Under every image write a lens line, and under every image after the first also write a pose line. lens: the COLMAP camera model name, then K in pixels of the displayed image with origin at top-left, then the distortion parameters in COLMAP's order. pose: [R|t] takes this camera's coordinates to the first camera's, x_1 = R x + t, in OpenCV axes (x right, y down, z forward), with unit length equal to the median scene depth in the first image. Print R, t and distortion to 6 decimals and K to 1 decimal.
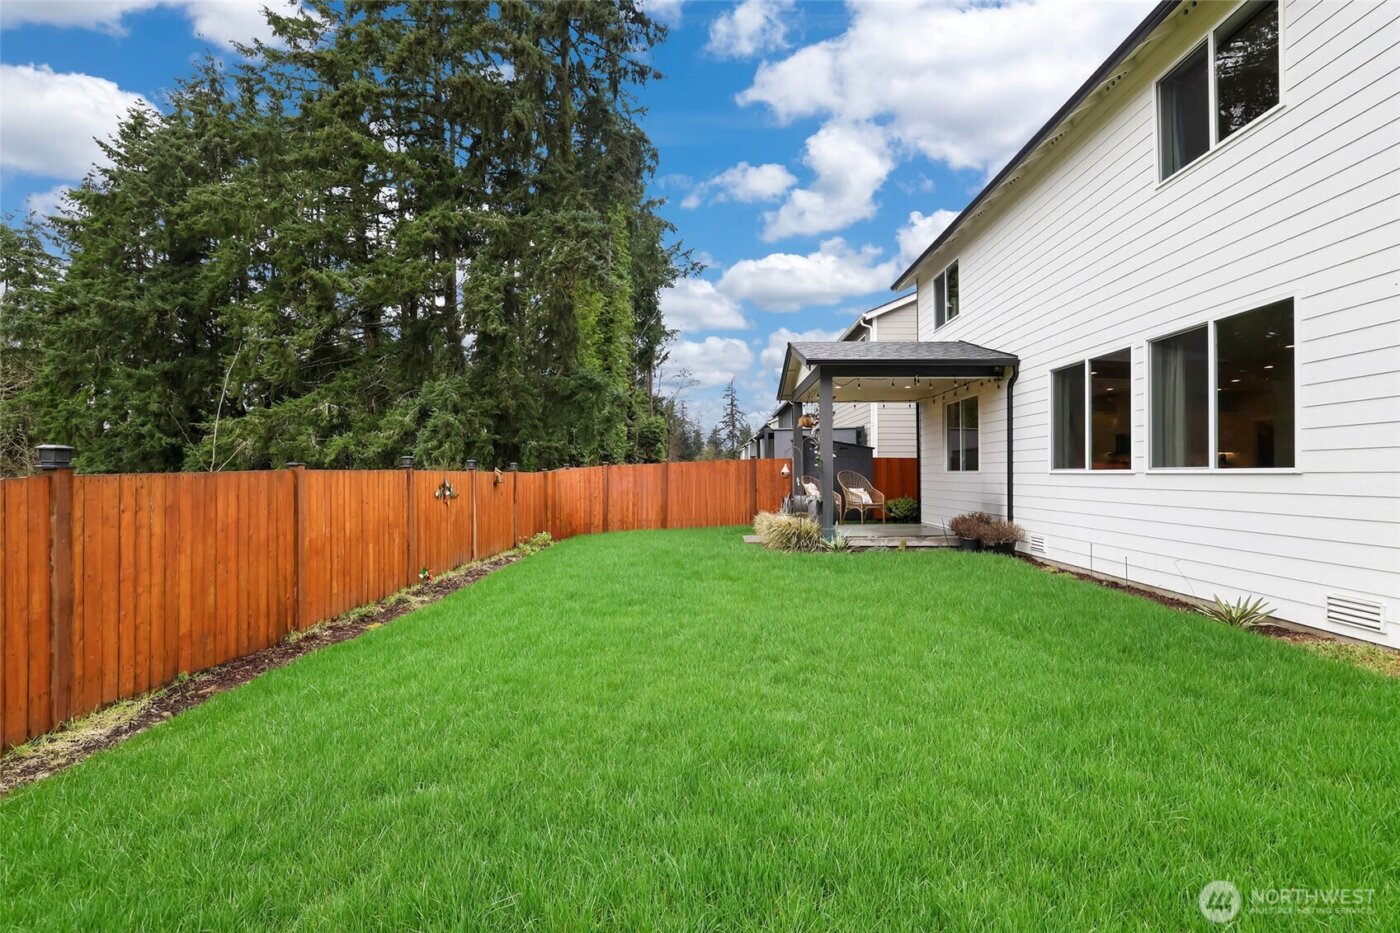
lens RADIAL K [[613.8, 0, 730.5], [0, 613.8, 468.1], [0, 0, 1]] dist [-0.000050, 0.001038]
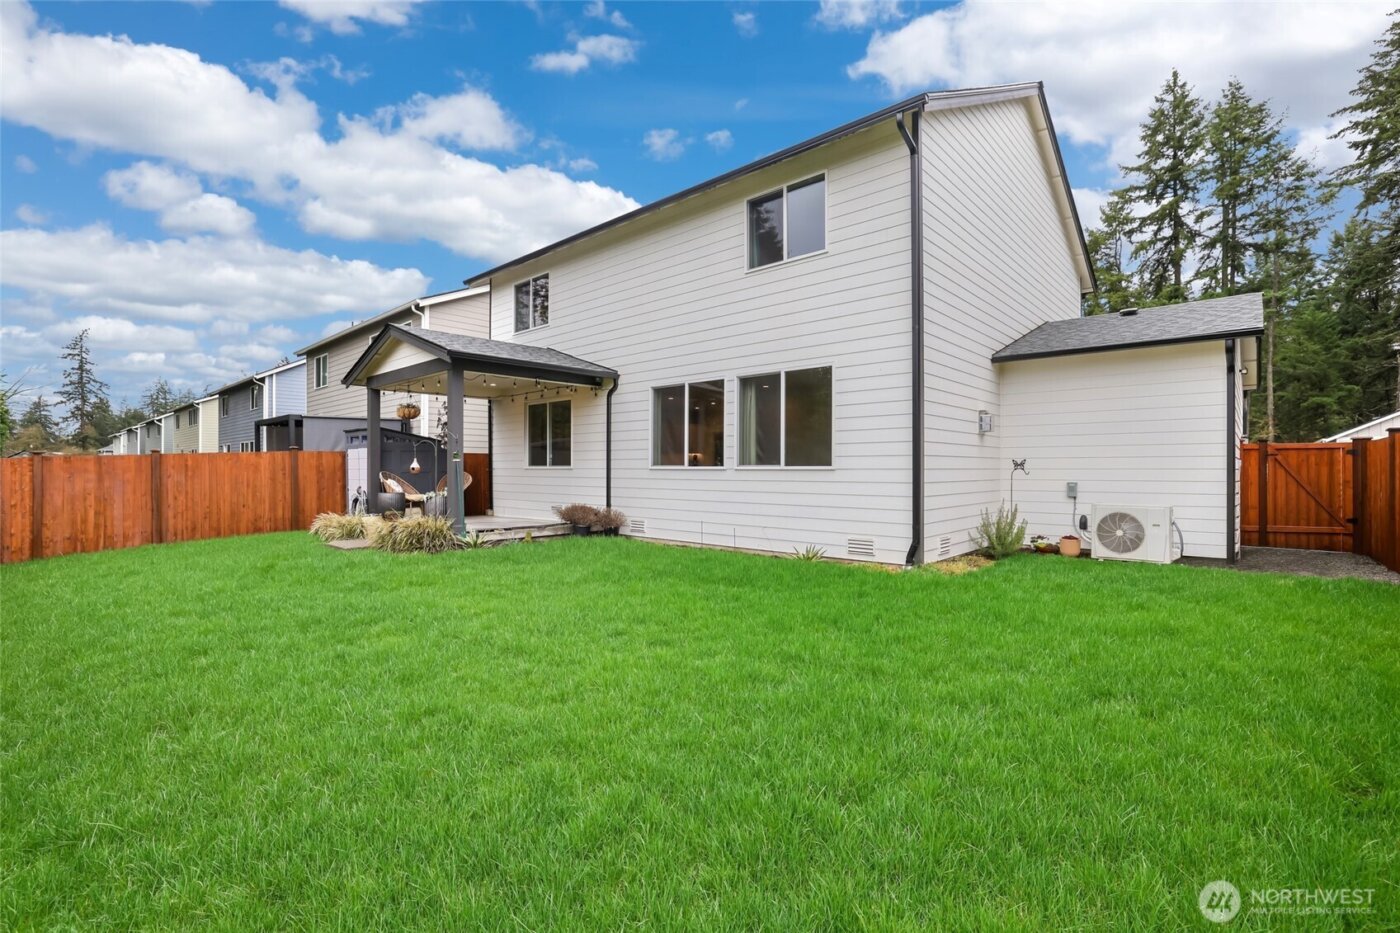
lens RADIAL K [[613.8, 0, 704.0], [0, 613.8, 462.5], [0, 0, 1]] dist [-0.000050, 0.001038]
pose [[0.675821, 0.008625, 0.737015, -0.310717], [-0.007969, 0.999959, -0.004395, -0.000272], [-0.737022, -0.002903, 0.675862, 0.061619]]
